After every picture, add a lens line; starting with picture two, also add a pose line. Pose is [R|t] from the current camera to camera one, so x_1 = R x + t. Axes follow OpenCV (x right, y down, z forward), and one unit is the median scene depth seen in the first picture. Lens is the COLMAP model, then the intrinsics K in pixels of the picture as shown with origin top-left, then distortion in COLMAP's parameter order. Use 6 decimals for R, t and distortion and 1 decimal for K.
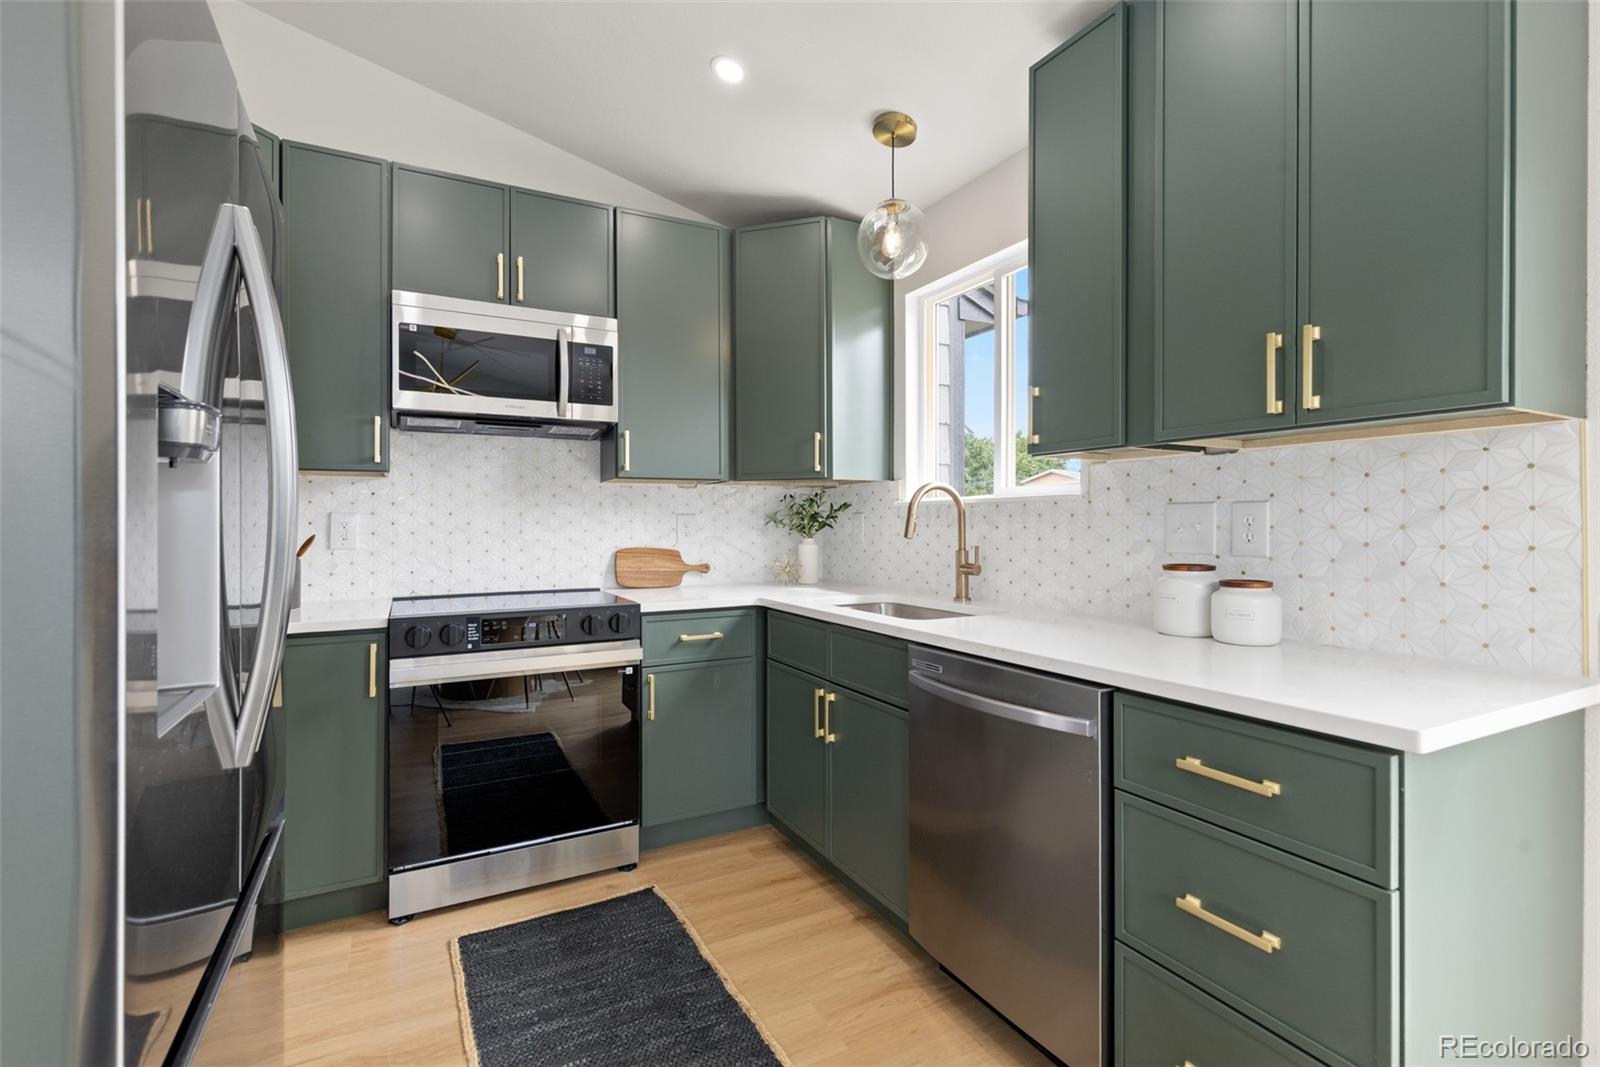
lens RADIAL K [[724.6, 0, 795.5], [0, 724.6, 520.8], [0, 0, 1]] dist [0.003139, -0.000564]
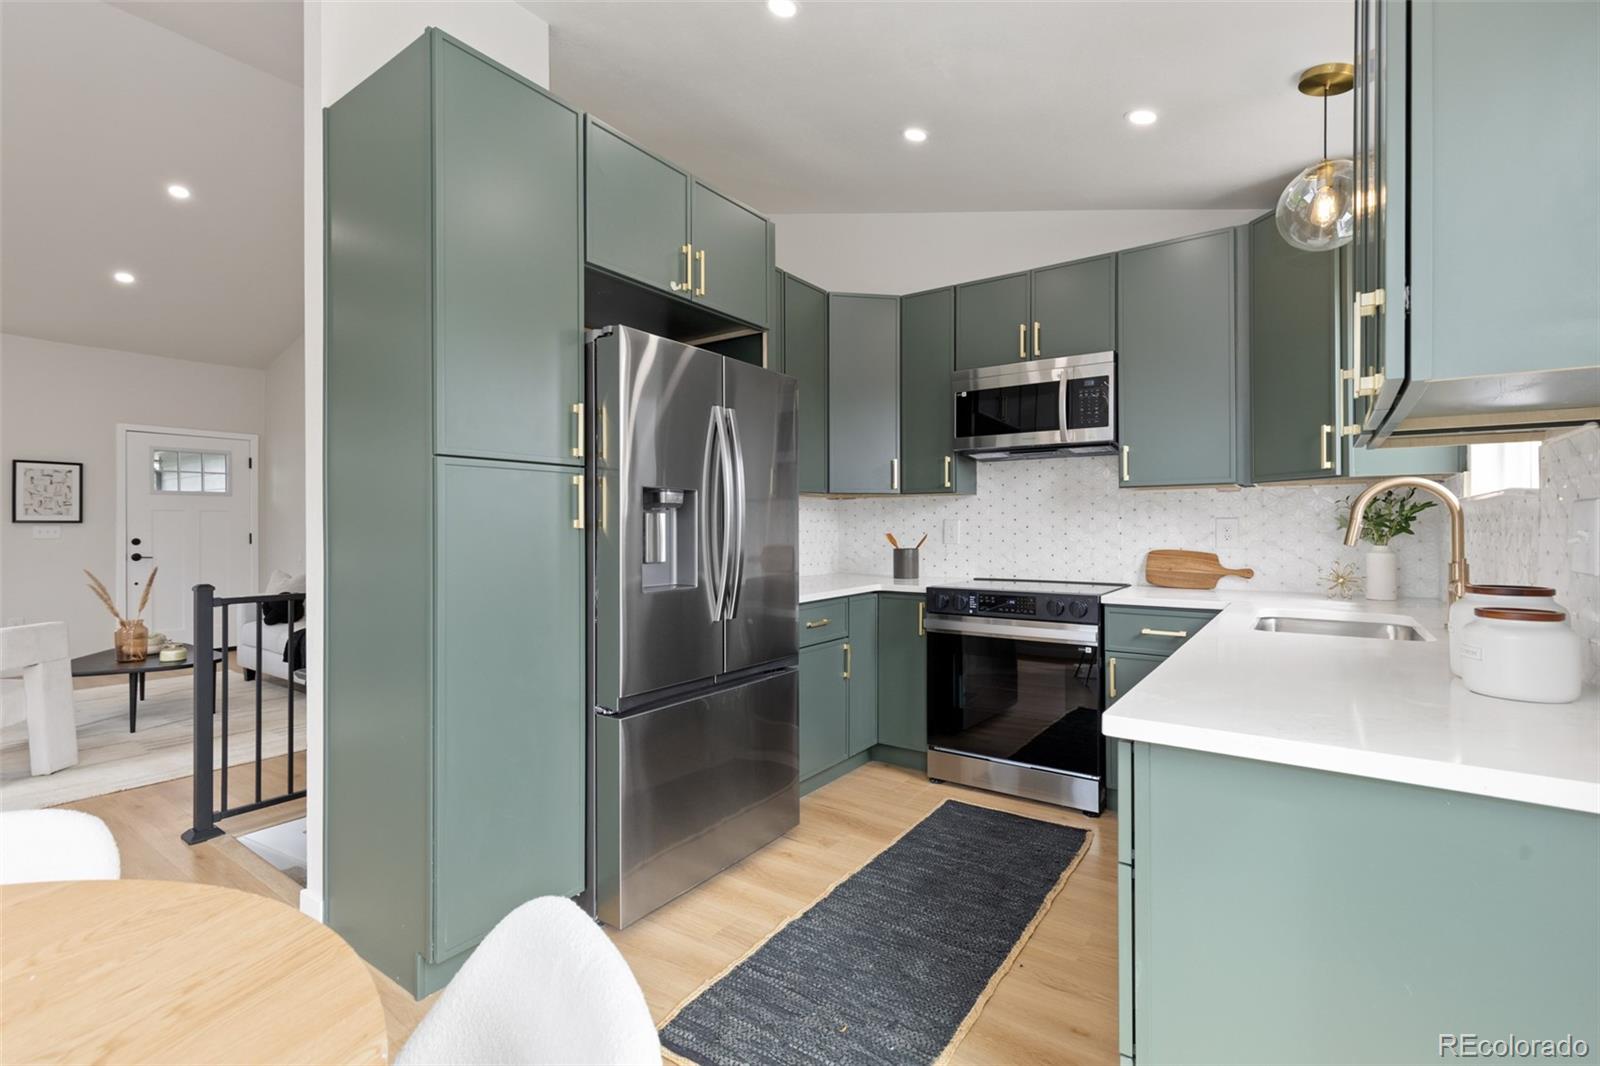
lens RADIAL K [[728.1, 0, 792.8], [0, 728.1, 527.3], [0, 0, 1]] dist [-0.000399, -0.000365]
pose [[0.448211, 0.003760, -0.893920, 0.601237], [0.002834, 0.999980, 0.005627, -0.004736], [0.893923, -0.005056, 0.448191, 0.022308]]
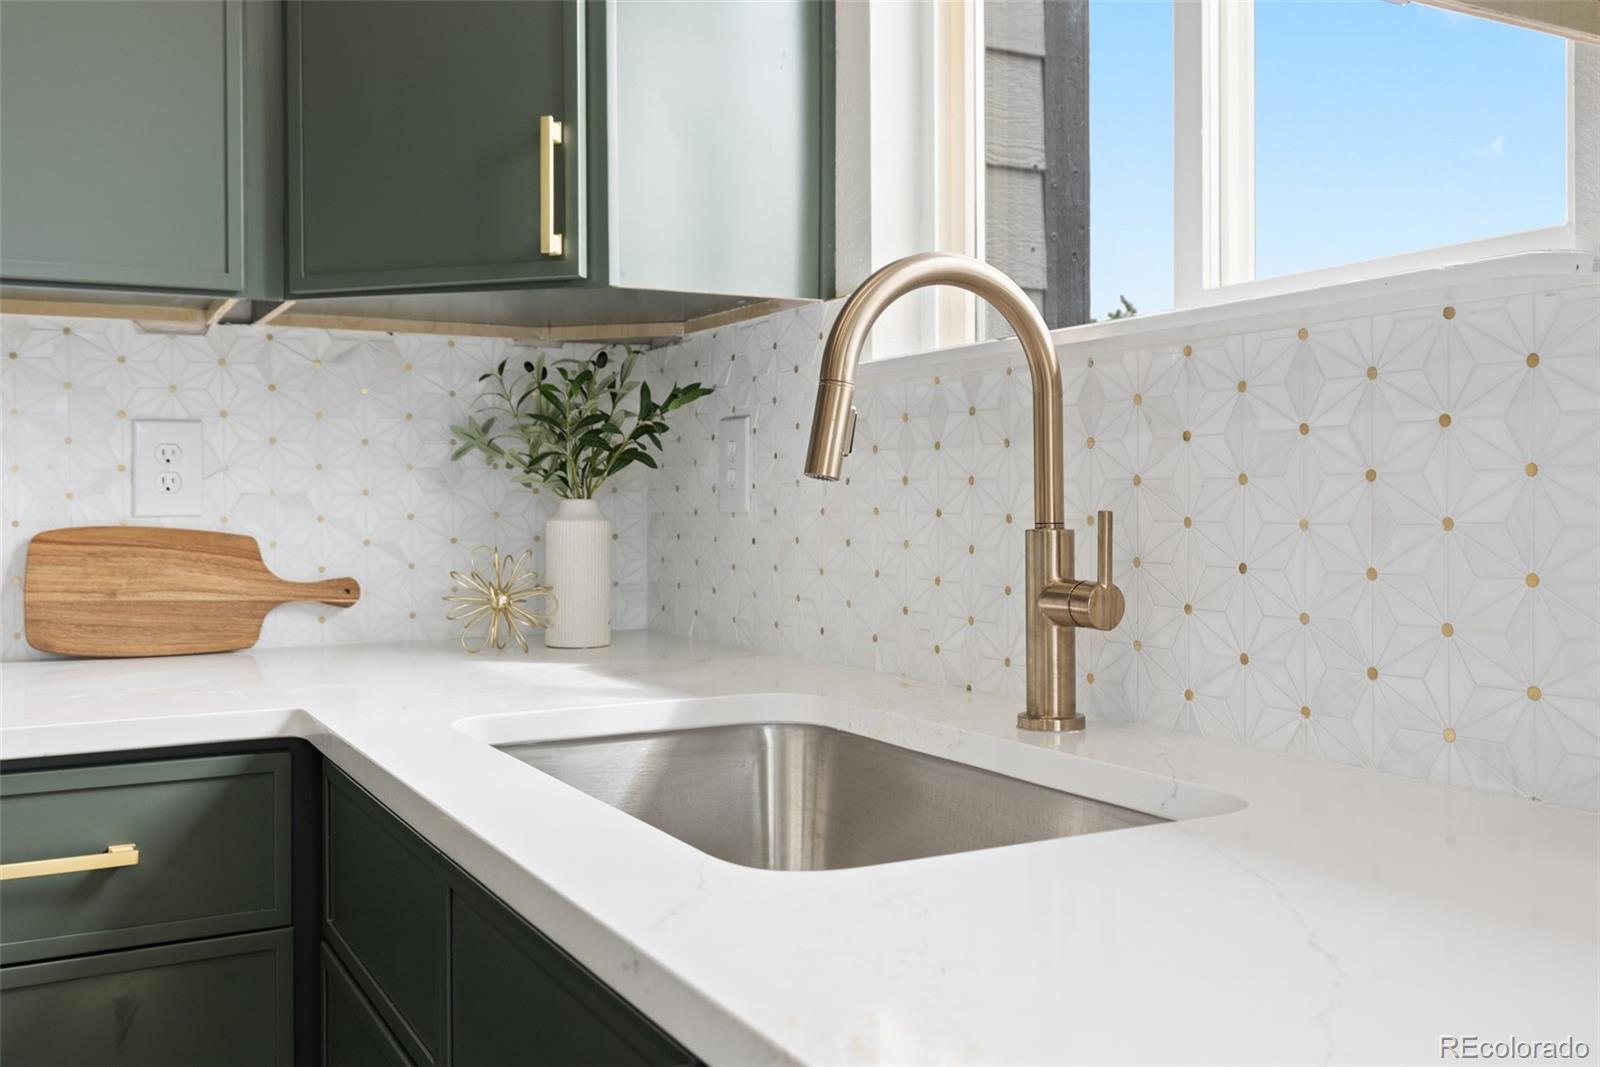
lens RADIAL K [[1445.5, 0, 794.3], [0, 1445.5, 486.9], [0, 0, 1]] dist [-0.005931, 0.000186]
pose [[0.999923, -0.000967, 0.012406, 0.133122], [0.001017, 0.999992, -0.003993, 0.027464], [-0.012402, 0.004005, 0.999915, 0.490688]]
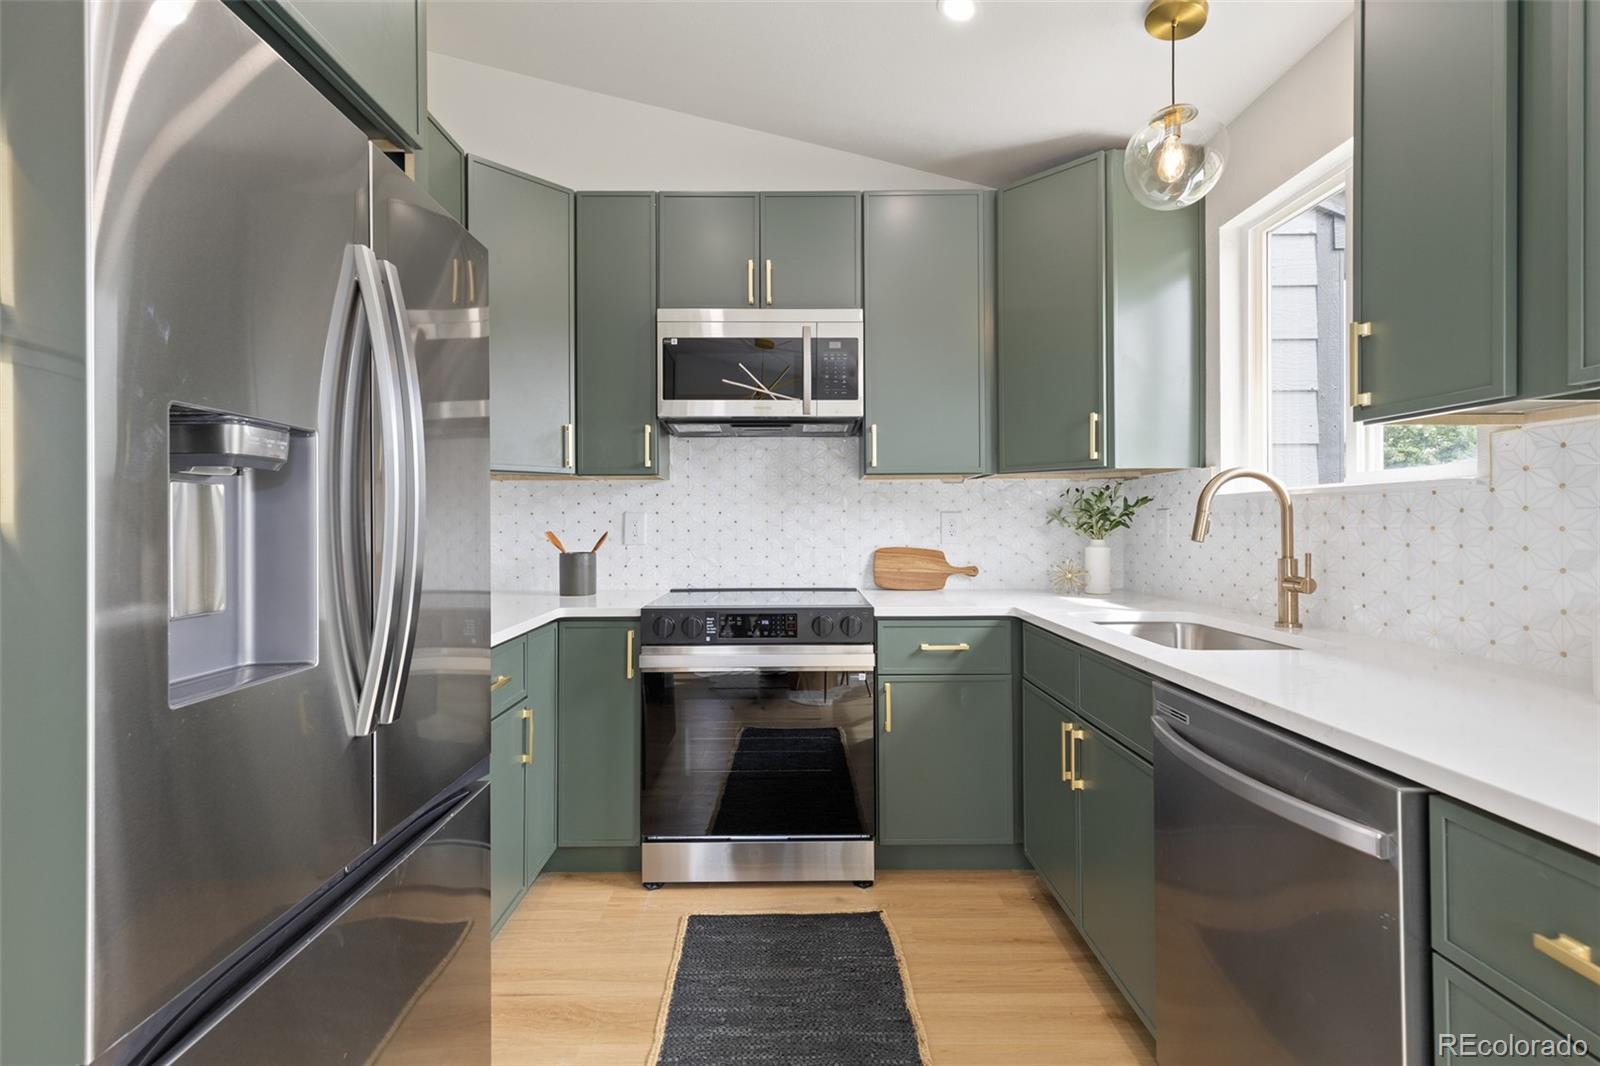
lens RADIAL K [[736.6, 0, 791.3], [0, 736.6, 520.2], [0, 0, 1]] dist [0.004274, -0.000167]
pose [[0.884994, -0.000459, -0.465603, 0.131630], [0.001457, 0.999997, 0.001783, -0.000513], [0.465601, -0.002257, 0.884992, 0.098979]]
